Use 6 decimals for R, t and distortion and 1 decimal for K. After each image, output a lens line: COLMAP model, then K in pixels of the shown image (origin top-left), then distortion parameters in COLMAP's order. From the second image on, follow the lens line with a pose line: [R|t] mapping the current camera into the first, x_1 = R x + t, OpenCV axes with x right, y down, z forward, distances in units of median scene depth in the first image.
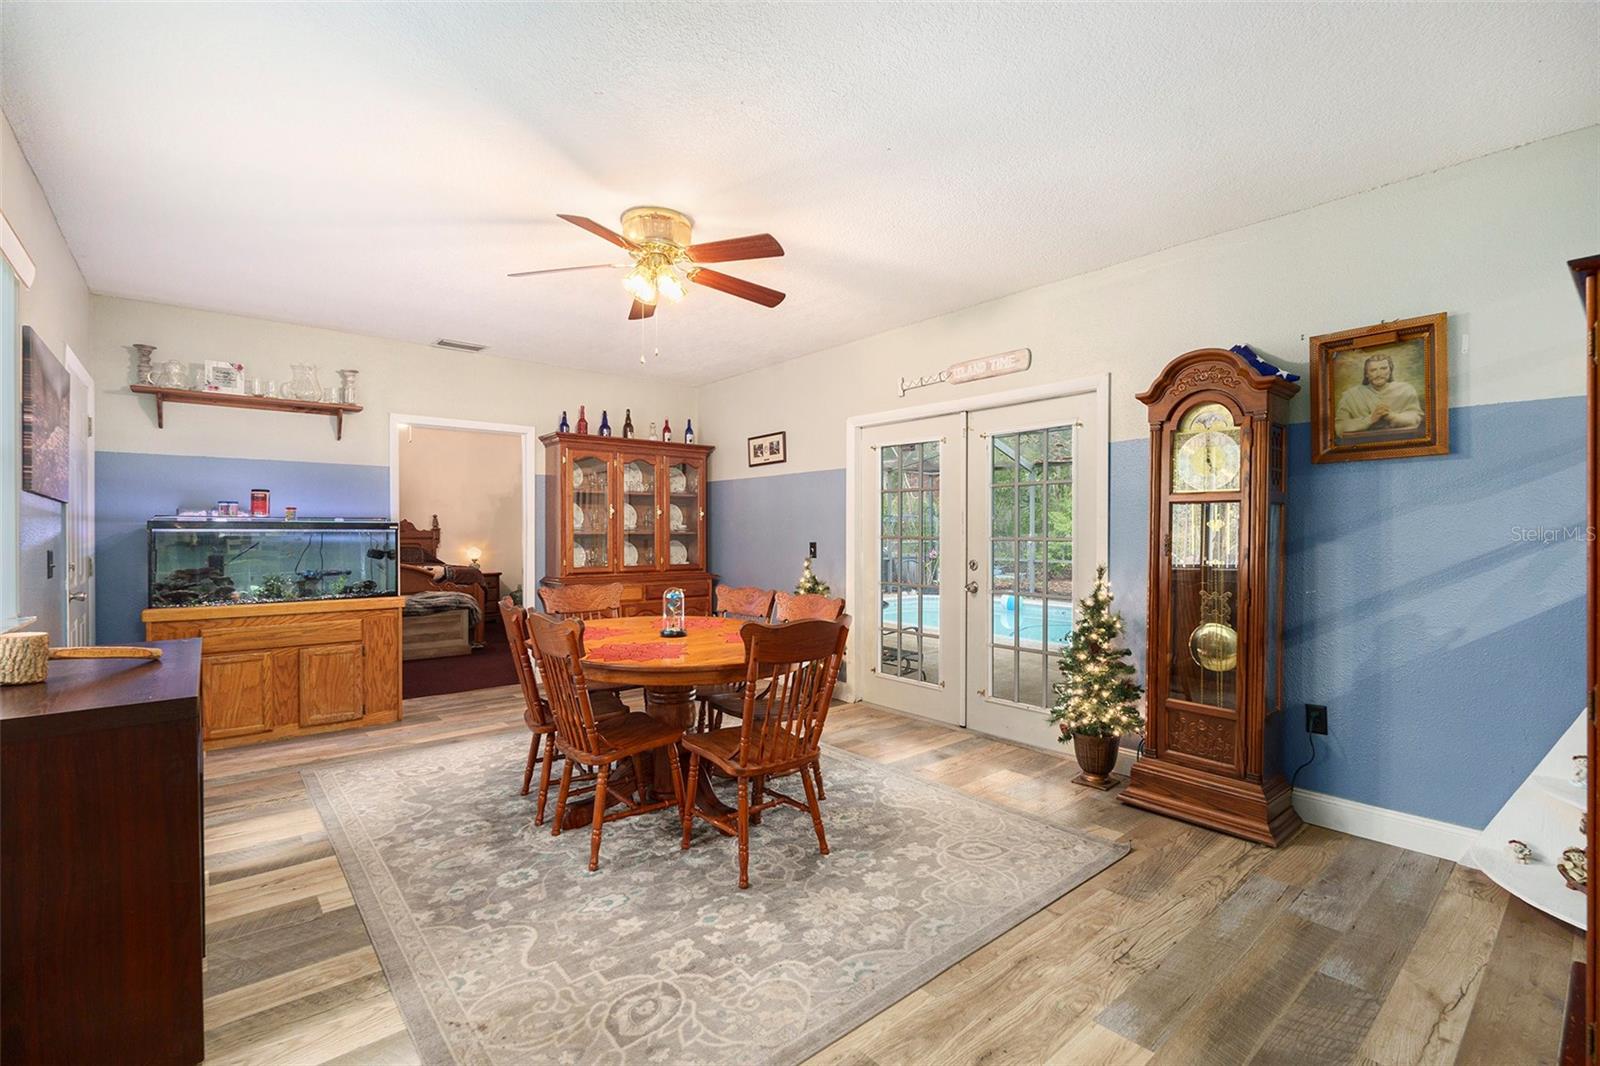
lens RADIAL K [[722.9, 0, 812.2], [0, 722.9, 536.6], [0, 0, 1]] dist [-0.001034, -0.000792]
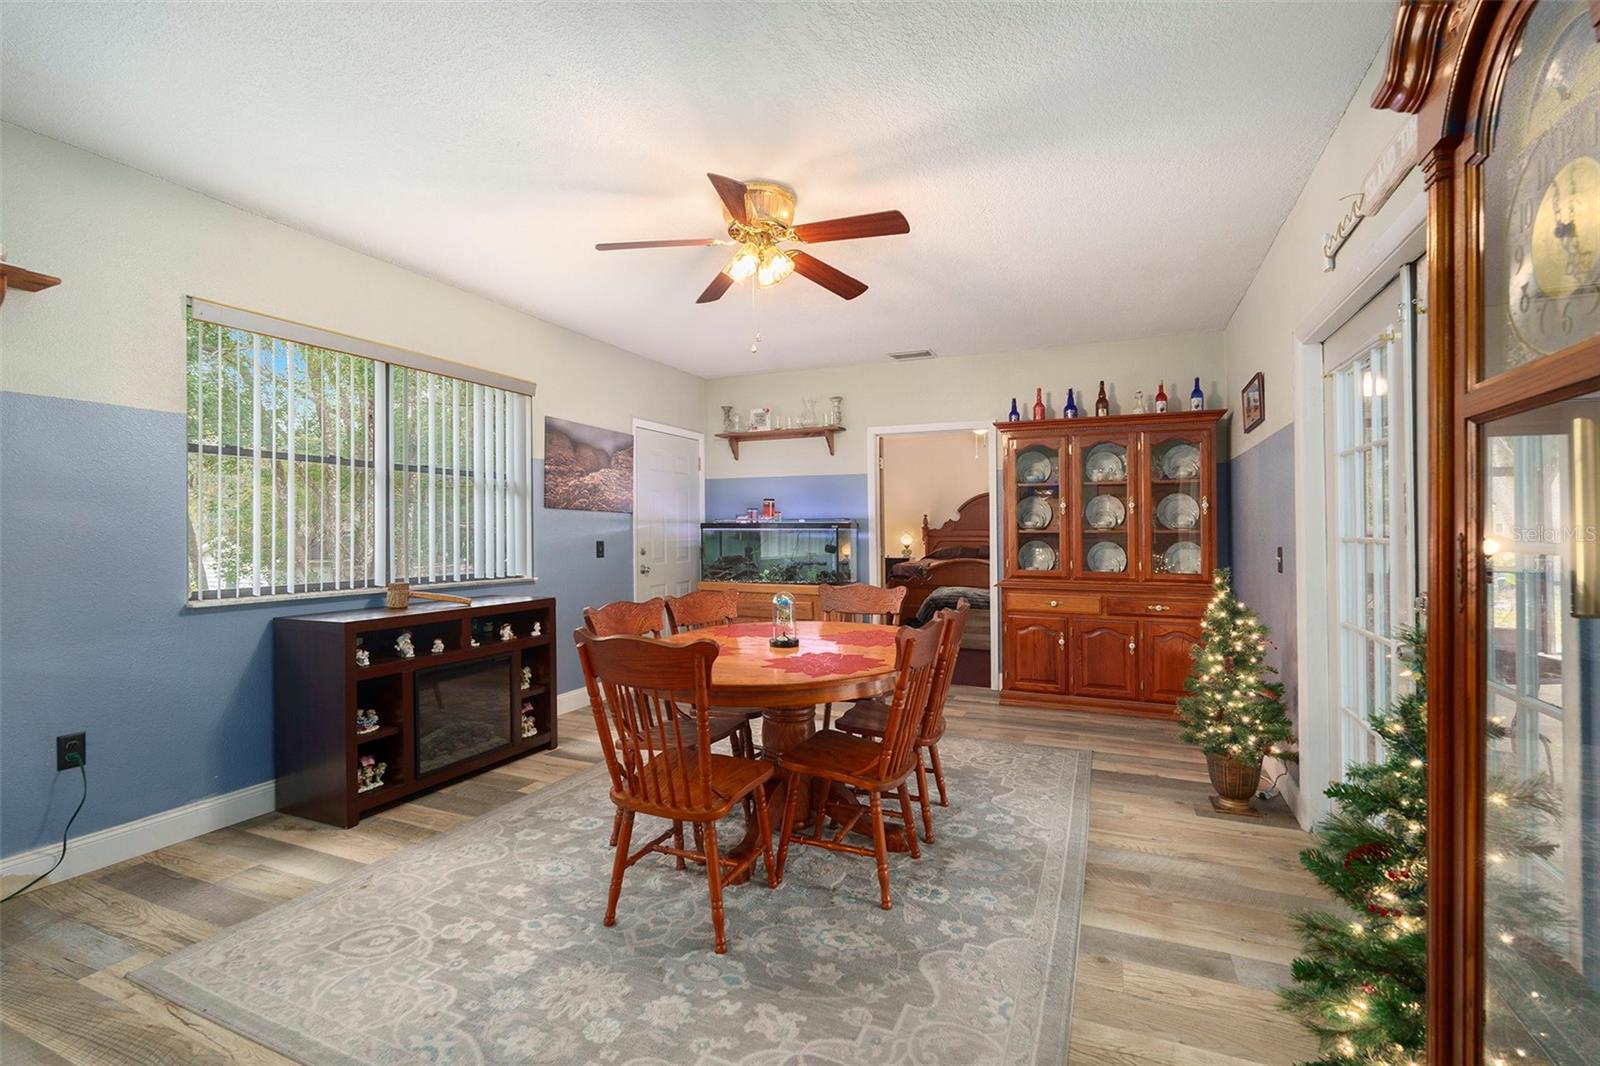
lens RADIAL K [[722.9, 0, 796.6], [0, 722.9, 512.6], [0, 0, 1]] dist [-0.001034, -0.000792]
pose [[0.425359, -0.023562, -0.904718, 0.431180], [-0.006199, 0.999562, -0.028946, -0.000294], [0.905004, 0.017921, 0.425026, 0.427081]]
